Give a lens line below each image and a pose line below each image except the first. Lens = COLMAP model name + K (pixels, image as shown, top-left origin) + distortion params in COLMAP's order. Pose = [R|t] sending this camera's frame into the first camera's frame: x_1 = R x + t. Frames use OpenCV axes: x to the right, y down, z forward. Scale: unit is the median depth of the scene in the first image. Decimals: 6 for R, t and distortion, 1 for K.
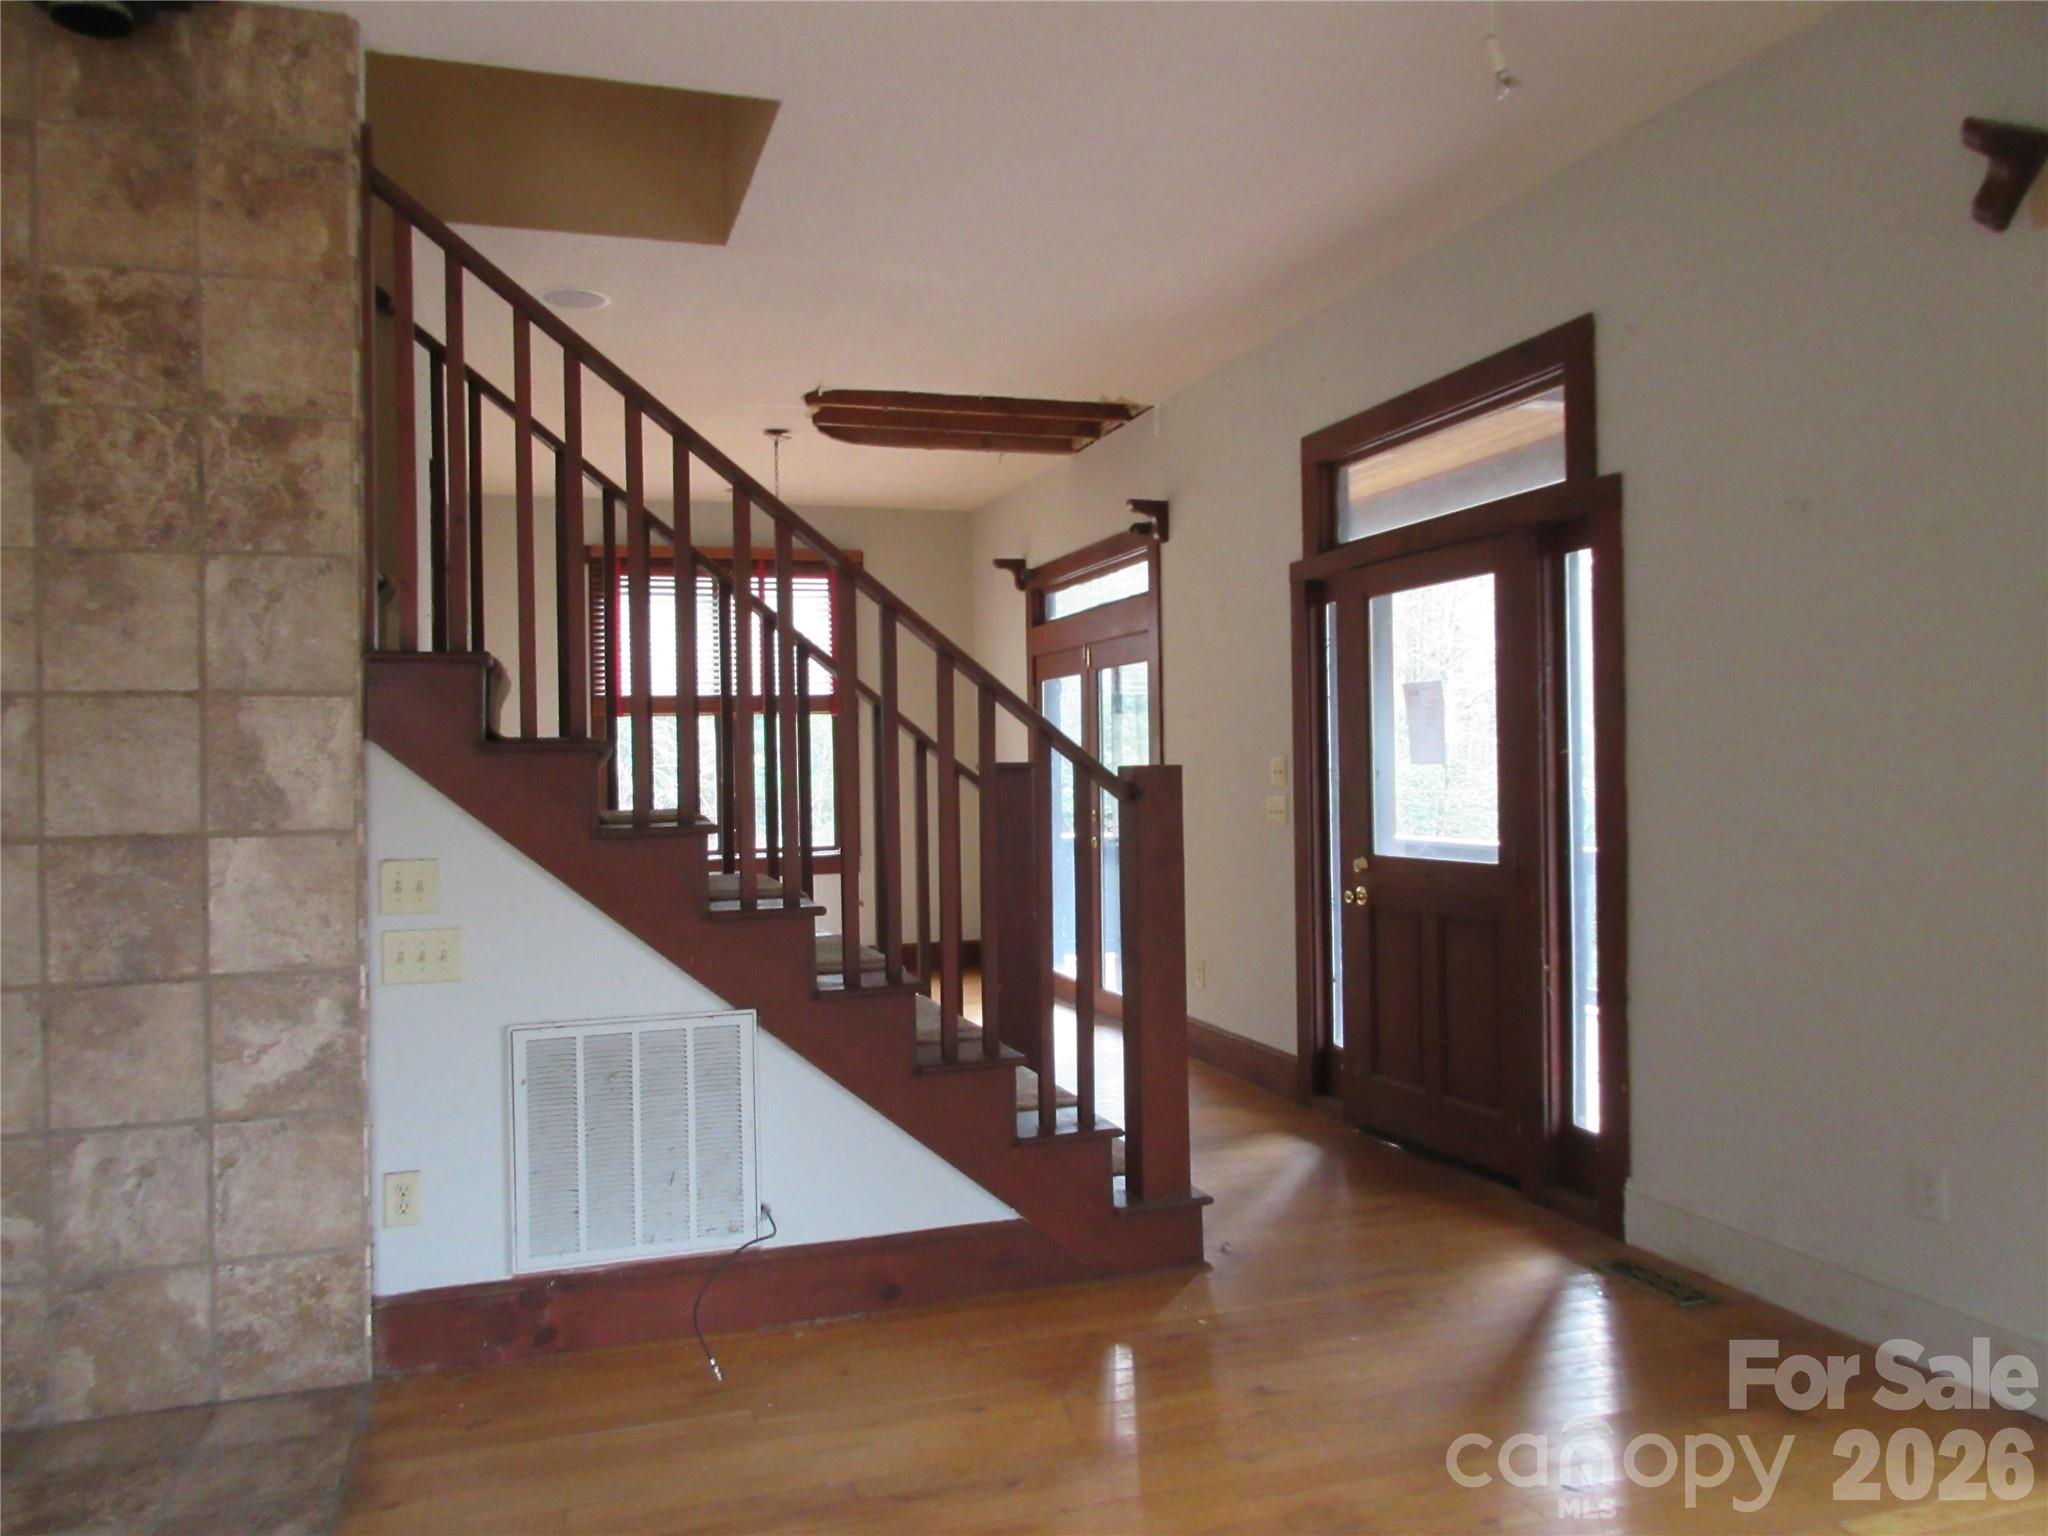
lens RADIAL K [[1514.1, 0, 1020.1], [0, 1514.1, 758.4], [0, 0, 1]] dist [0.002911, -0.001982]
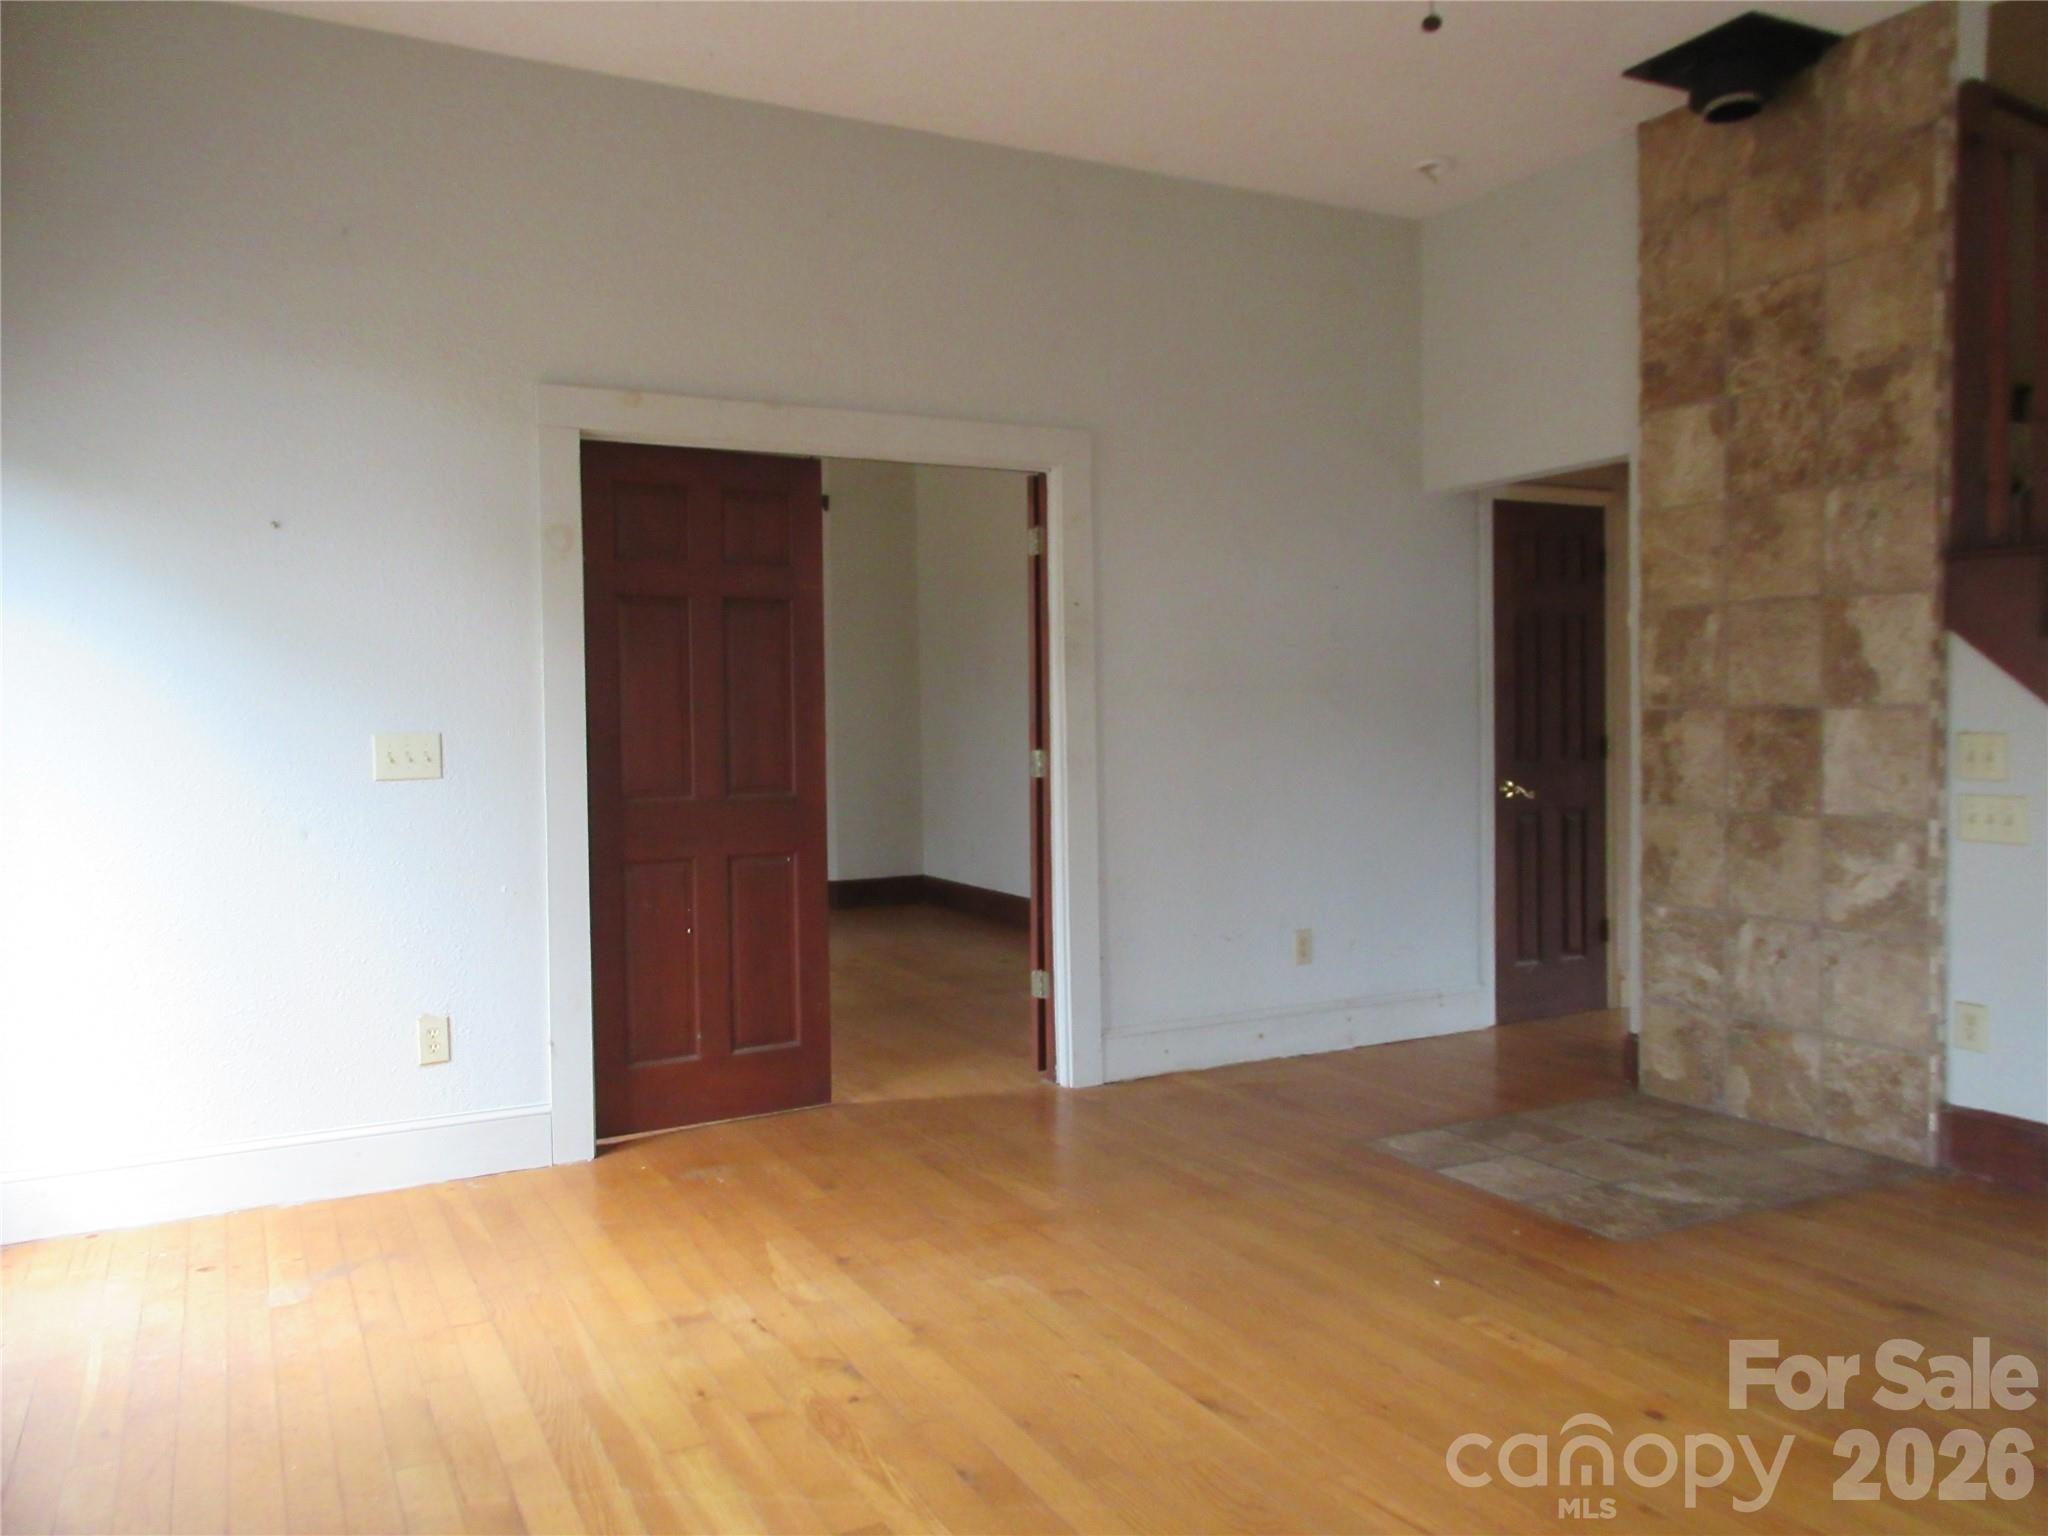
lens RADIAL K [[1514.1, 0, 1020.1], [0, 1514.1, 758.4], [0, 0, 1]] dist [0.002911, -0.001982]
pose [[0.169116, 0.052308, -0.984207, 0.619610], [0.016109, 0.998311, 0.055825, 0.011676], [0.985464, -0.025295, 0.167988, 0.104772]]
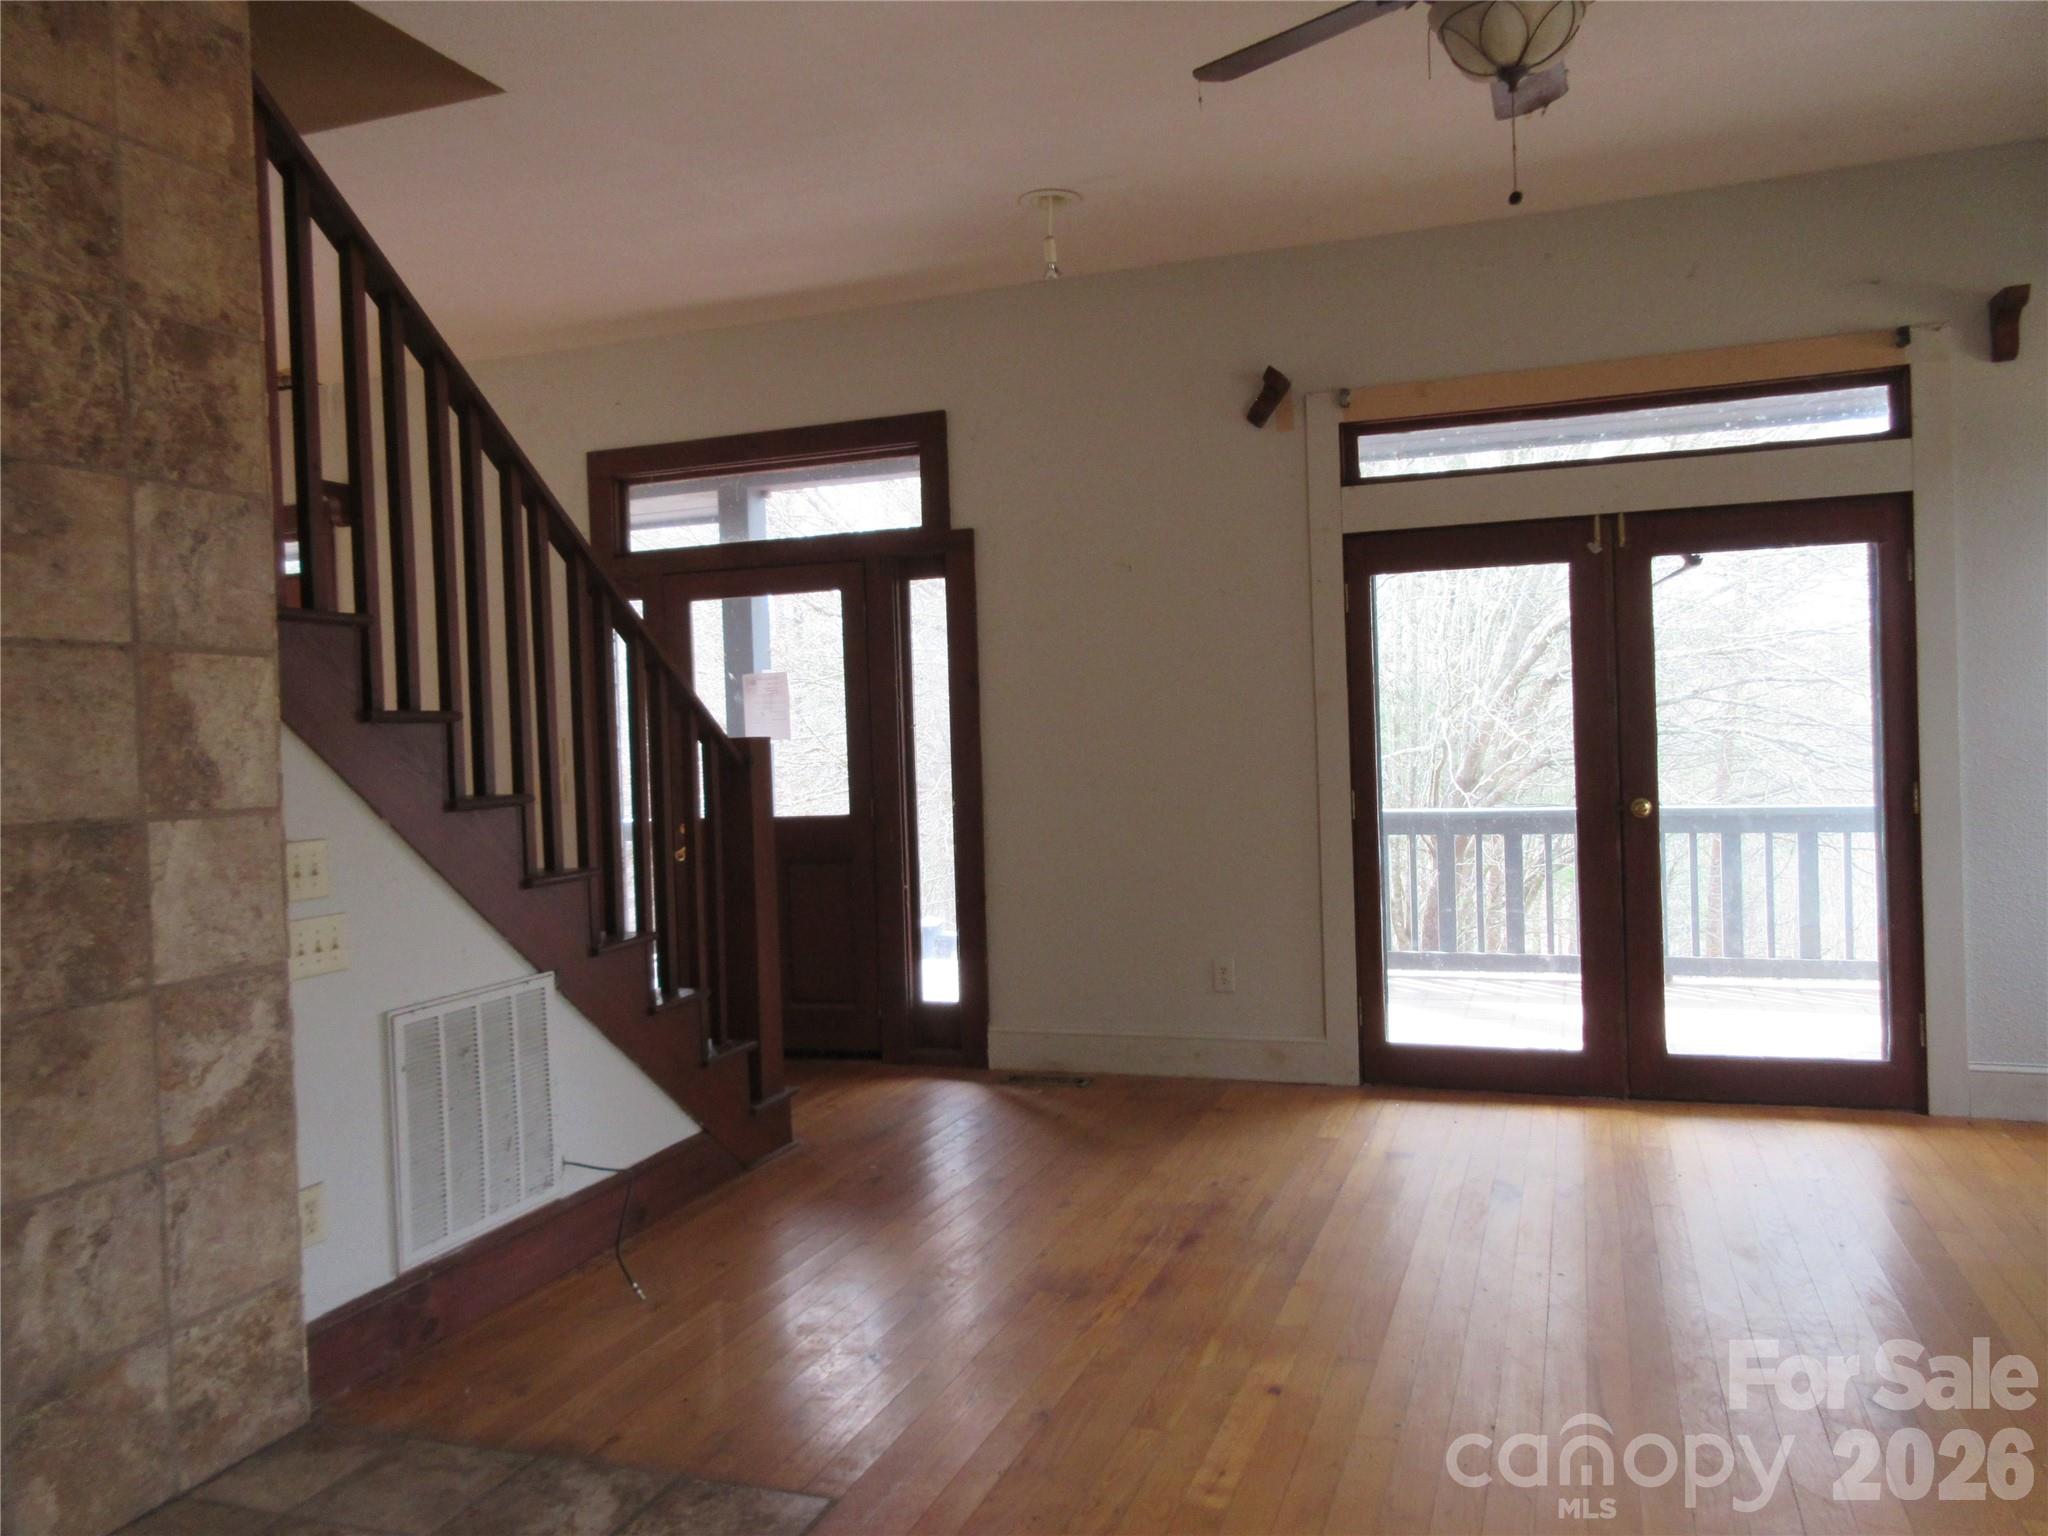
lens RADIAL K [[1507.1, 0, 1024.0], [0, 1507.1, 768.0], [0, 0, 1]] dist [0.003212, -0.006415]
pose [[0.618625, -0.022033, 0.785378, -0.881013], [0.022882, 0.999688, 0.010022, 0.025604], [-0.785353, 0.011771, 0.618936, 0.112632]]
